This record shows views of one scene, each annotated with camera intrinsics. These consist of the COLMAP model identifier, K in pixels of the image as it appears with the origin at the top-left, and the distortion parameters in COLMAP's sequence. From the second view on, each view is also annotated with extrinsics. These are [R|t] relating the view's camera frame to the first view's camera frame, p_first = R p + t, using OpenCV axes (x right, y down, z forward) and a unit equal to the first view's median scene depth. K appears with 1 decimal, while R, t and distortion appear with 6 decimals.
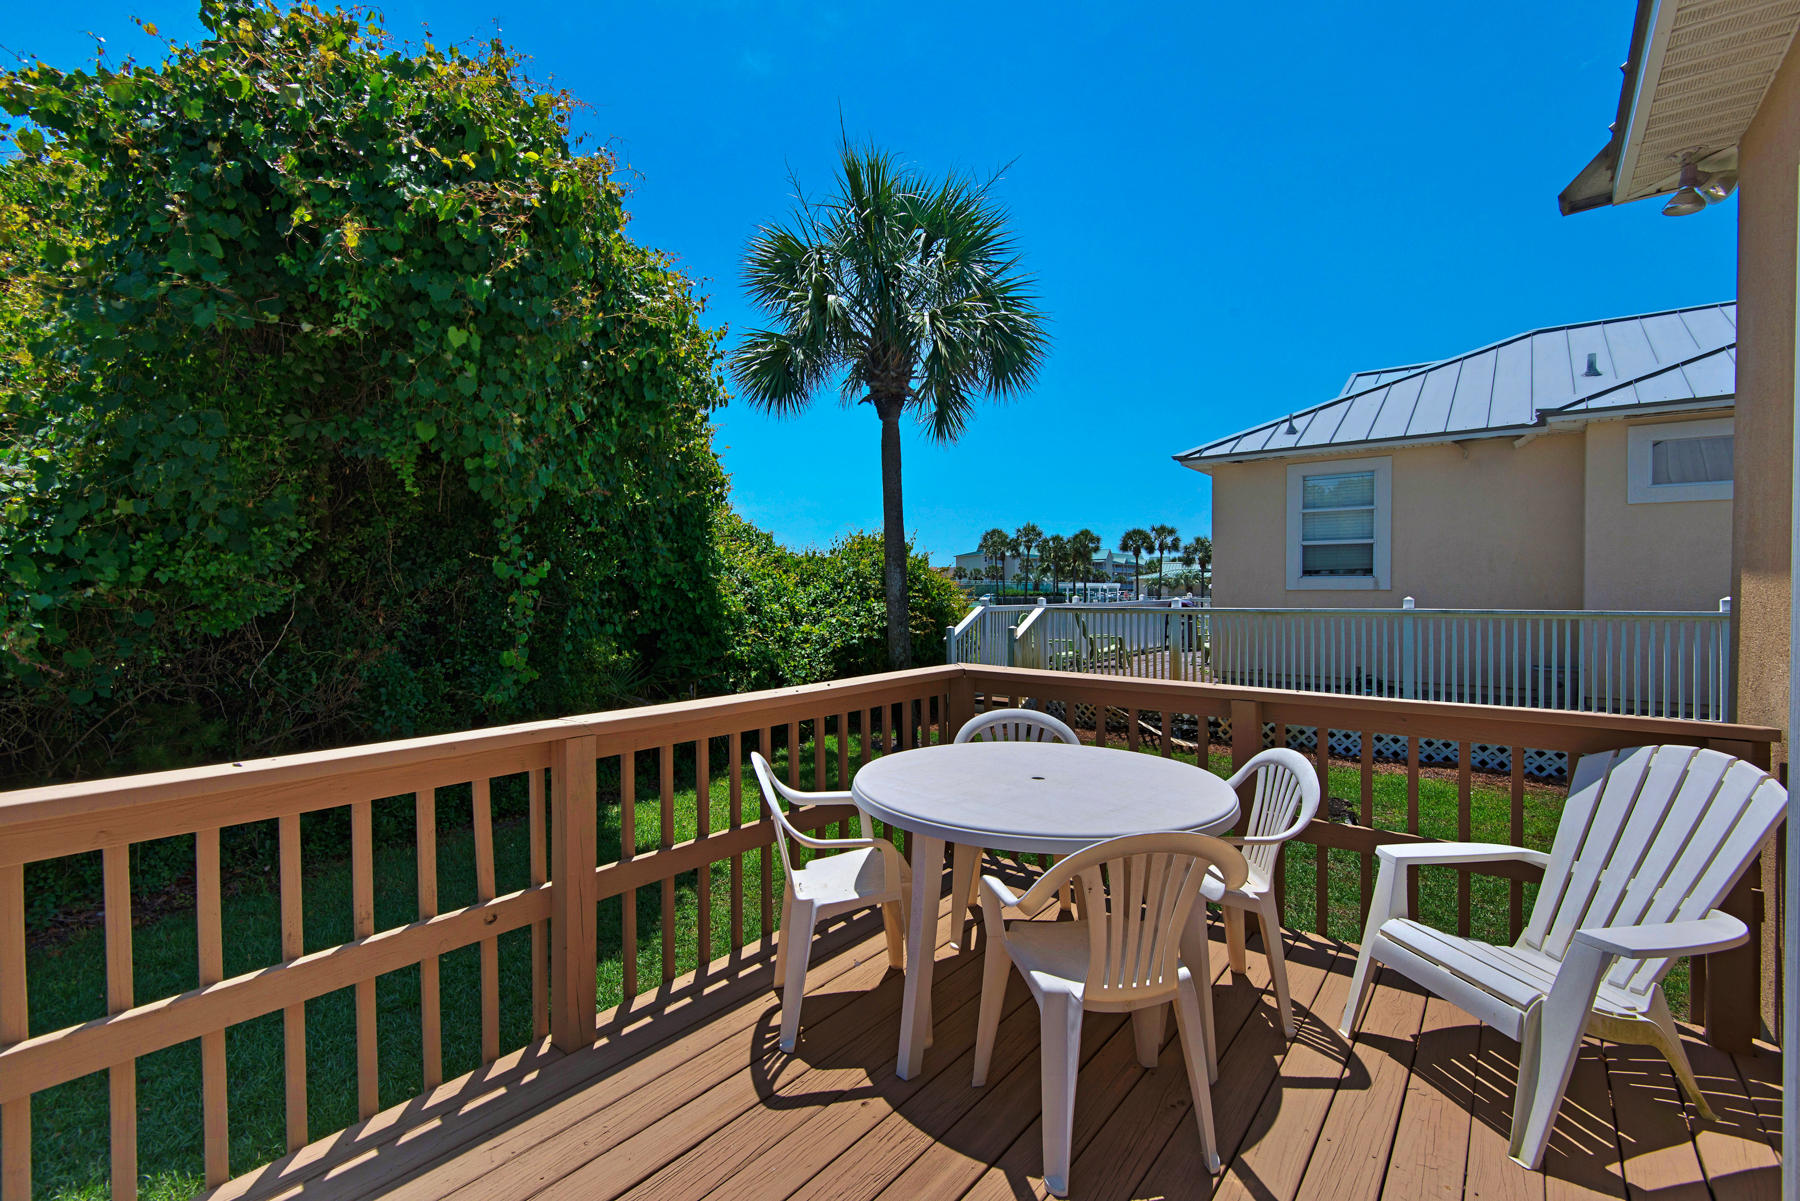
lens RADIAL K [[812.1, 0, 902.5], [0, 812.1, 595.4], [0, 0, 1]] dist [0.043241, -0.030210]
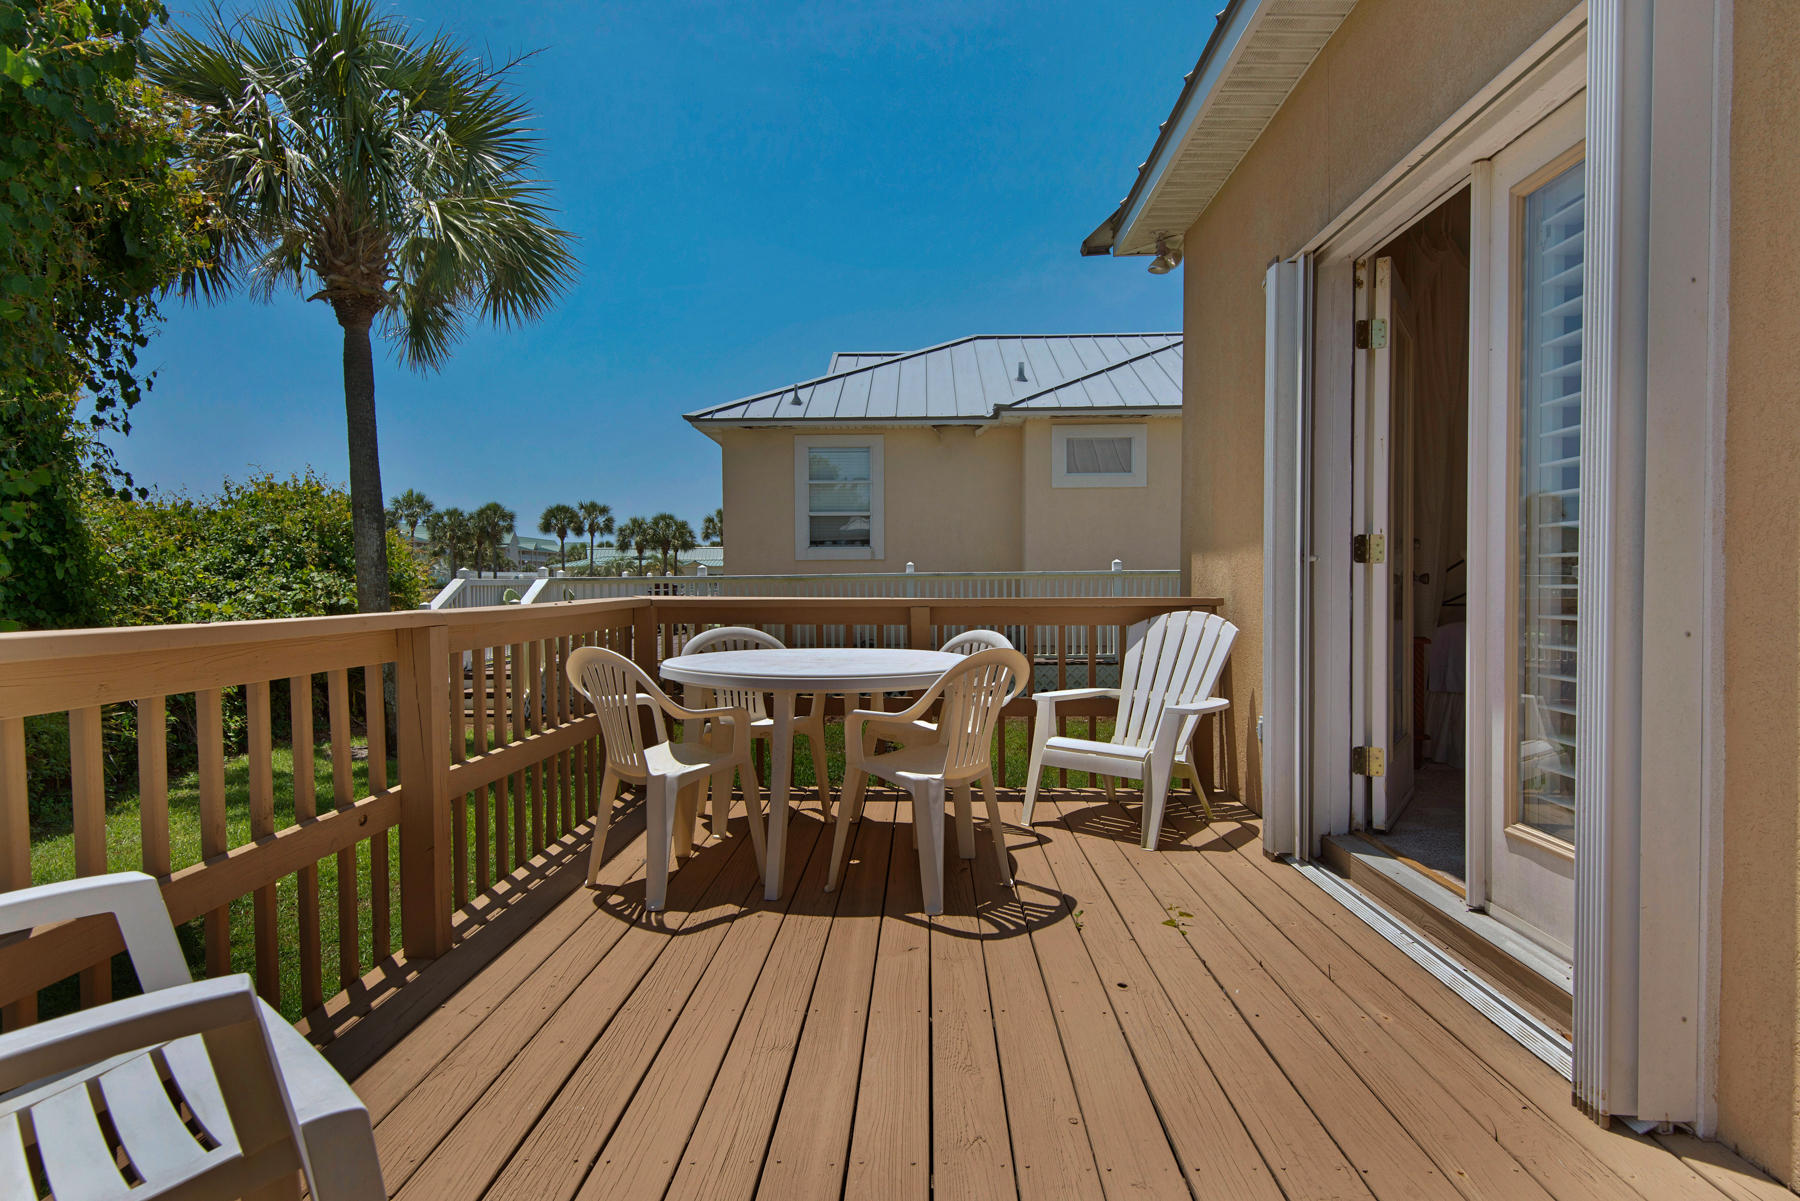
lens RADIAL K [[982.9, 0, 900.0], [0, 982.9, 600.5], [0, 0, 1]] dist [0.052316, -0.050423]
pose [[0.811419, -0.014580, 0.584283, -0.140248], [0.008378, 0.999876, 0.013316, 0.029540], [-0.584405, -0.005910, 0.811440, -0.055153]]
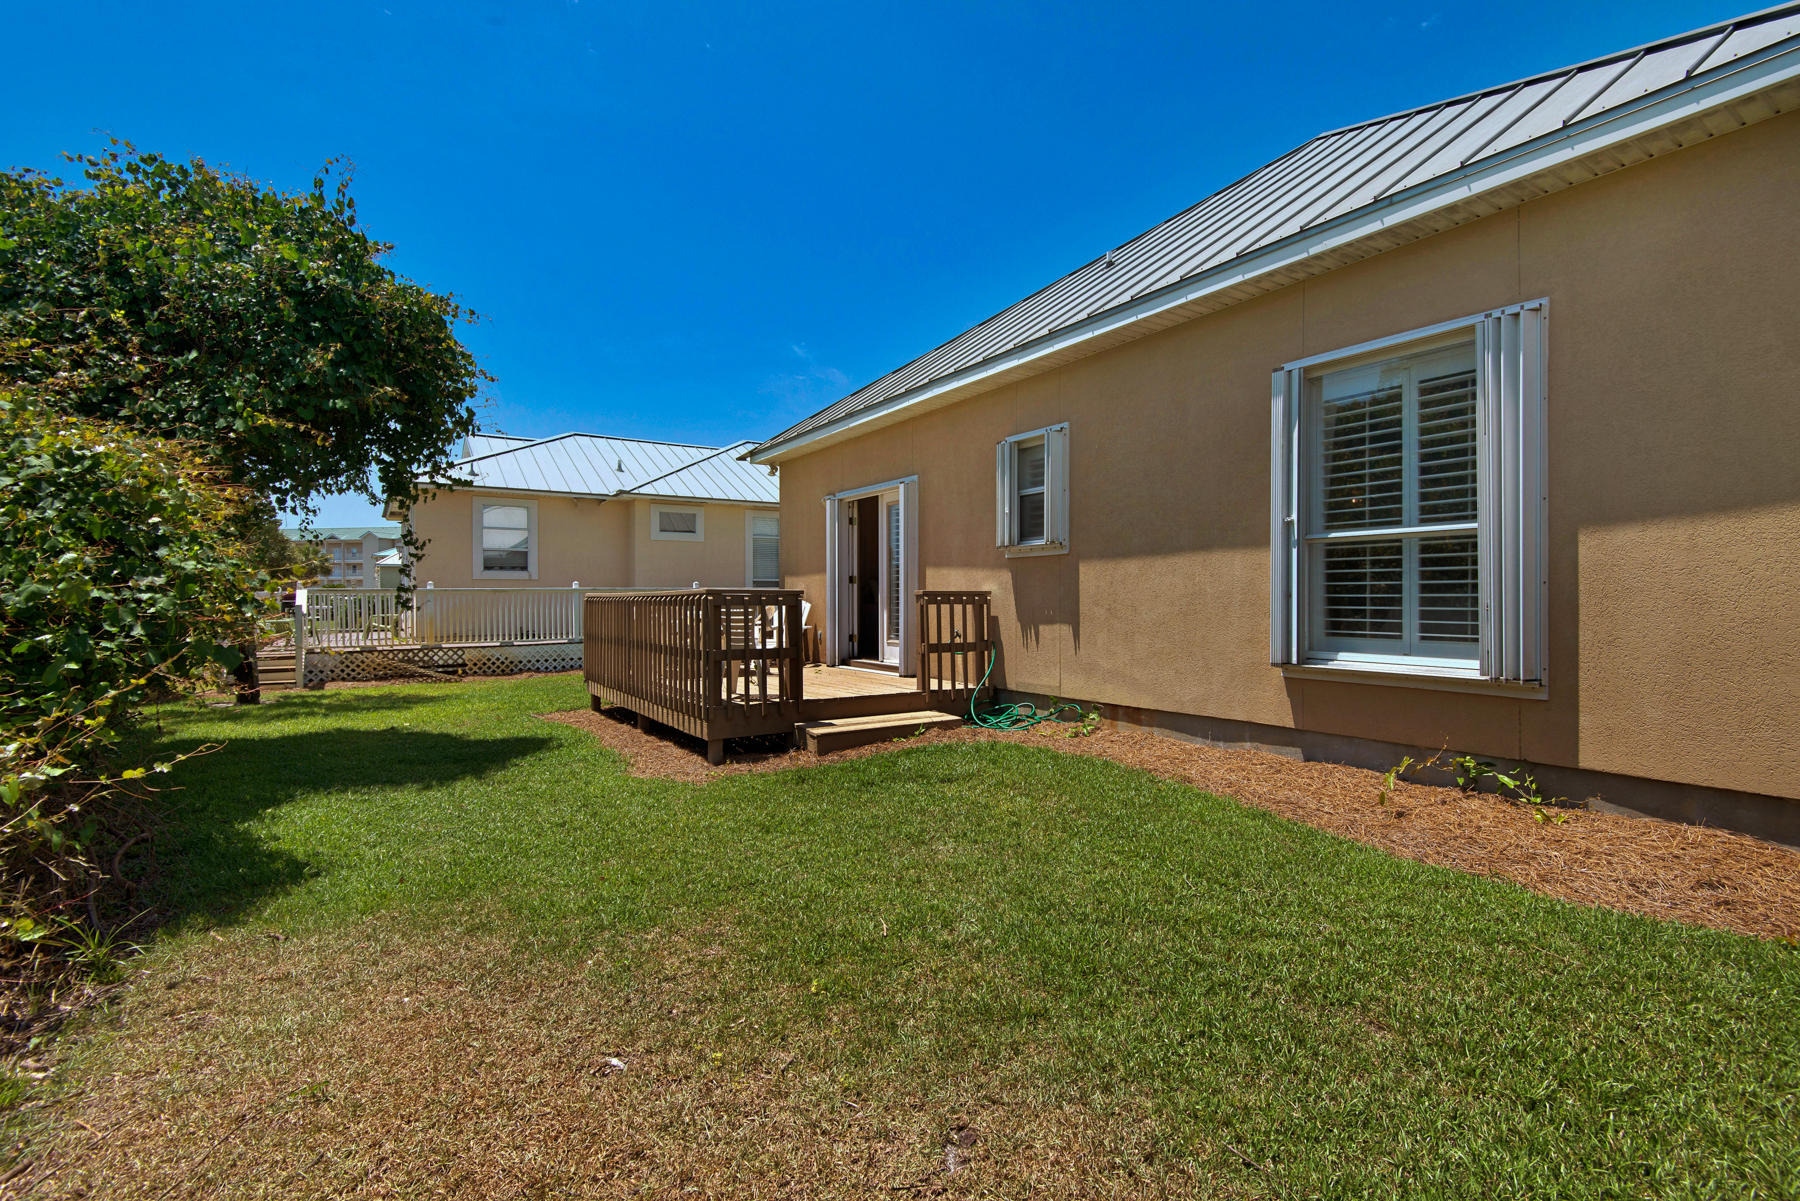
lens RADIAL K [[812.1, 0, 902.5], [0, 812.1, 595.4], [0, 0, 1]] dist [0.043241, -0.030210]
pose [[0.341941, 0.005068, 0.939708, -0.718182], [0.008423, 0.999929, -0.008458, 0.045521], [-0.939684, 0.010808, 0.341874, -0.269492]]
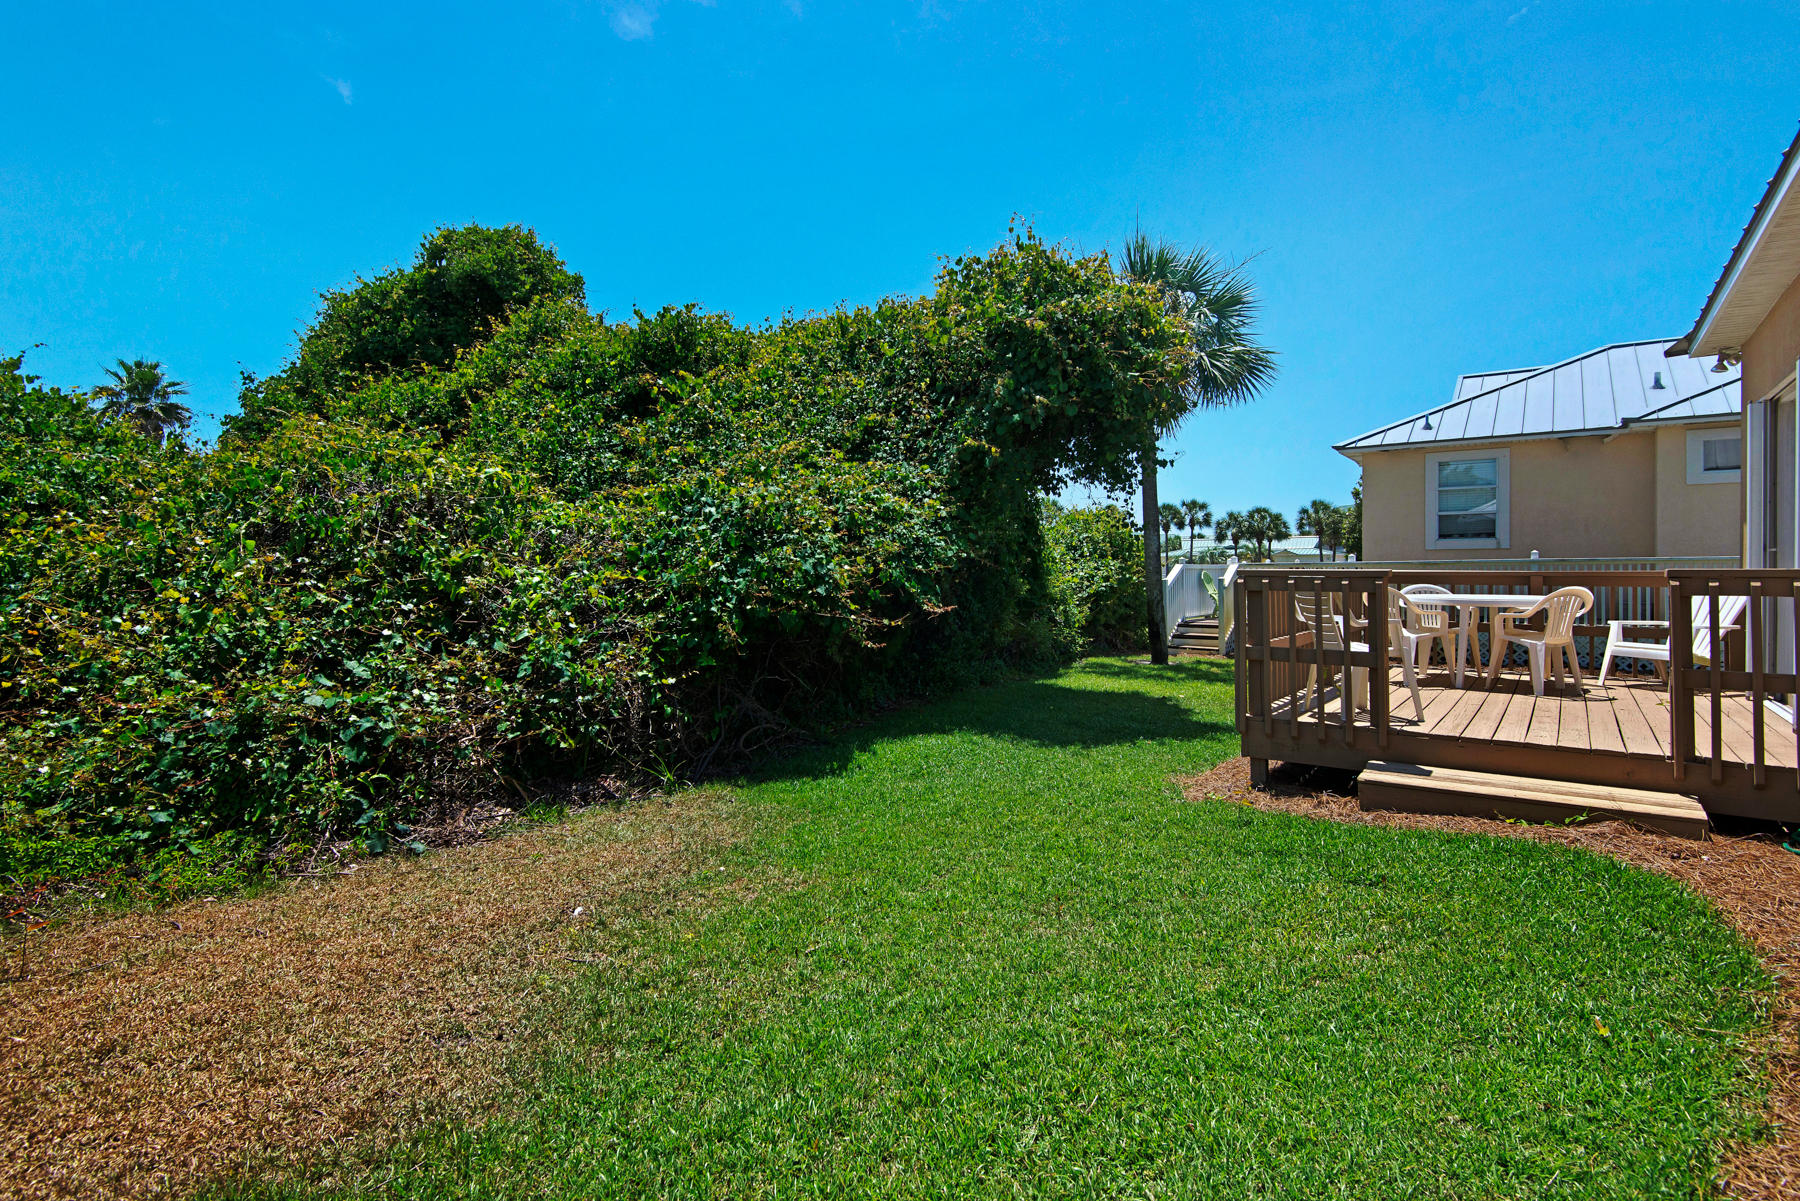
lens RADIAL K [[897.6, 0, 852.3], [0, 897.6, 581.7], [0, 0, 1]] dist [-0.000574, -0.012670]
pose [[0.999772, -0.002144, -0.021241, -0.434987], [0.002227, 0.999990, 0.003895, 0.038917], [0.021232, -0.003941, 0.999767, -0.465223]]
